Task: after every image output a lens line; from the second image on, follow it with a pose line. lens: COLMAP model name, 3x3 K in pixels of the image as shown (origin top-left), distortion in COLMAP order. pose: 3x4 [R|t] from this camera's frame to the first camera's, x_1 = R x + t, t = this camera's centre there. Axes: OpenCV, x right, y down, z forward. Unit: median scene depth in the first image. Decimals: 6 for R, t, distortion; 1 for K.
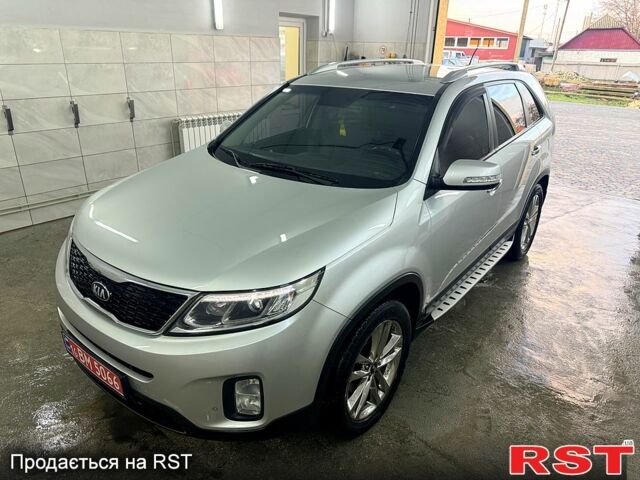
lens RADIAL K [[457.9, 0, 322.4], [0, 457.9, 239.9], [0, 0, 1]] dist [0.011046, -0.012358]
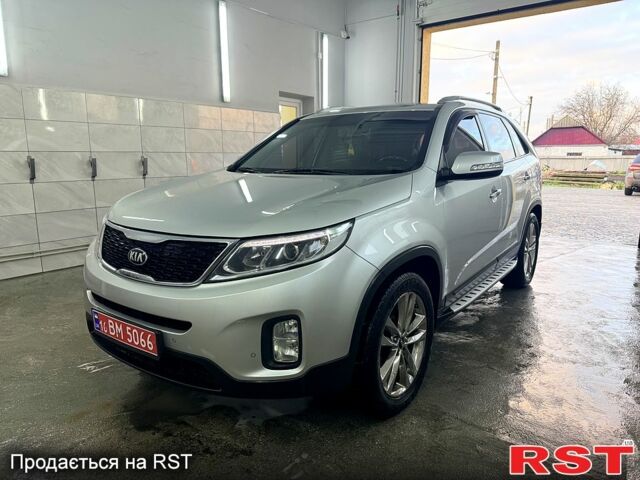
lens RADIAL K [[457.9, 0, 319.6], [0, 457.9, 237.3], [0, 0, 1]] dist [0.011046, -0.012358]
pose [[0.999328, -0.029836, 0.021299, -0.061361], [0.033790, 0.975012, -0.219567, 0.203279], [-0.014216, 0.220140, 0.975365, -0.015885]]
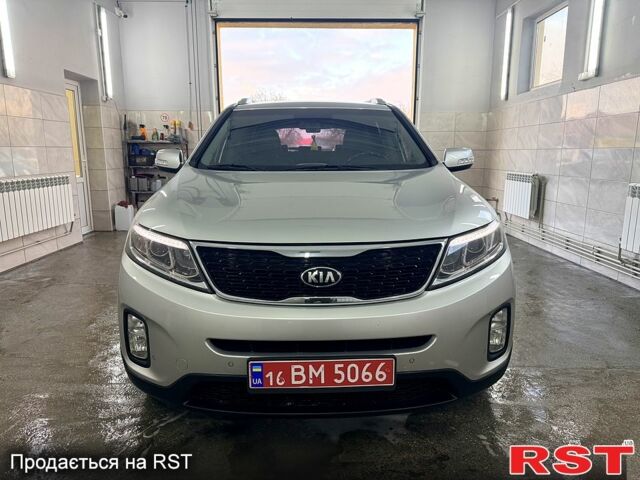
lens RADIAL K [[457.9, 0, 321.9], [0, 457.9, 230.5], [0, 0, 1]] dist [0.011046, -0.012358]
pose [[0.767269, -0.133886, 0.627195, -0.650385], [0.265756, 0.956424, -0.120942, 0.086187], [-0.583672, 0.259476, 0.769415, 0.223636]]
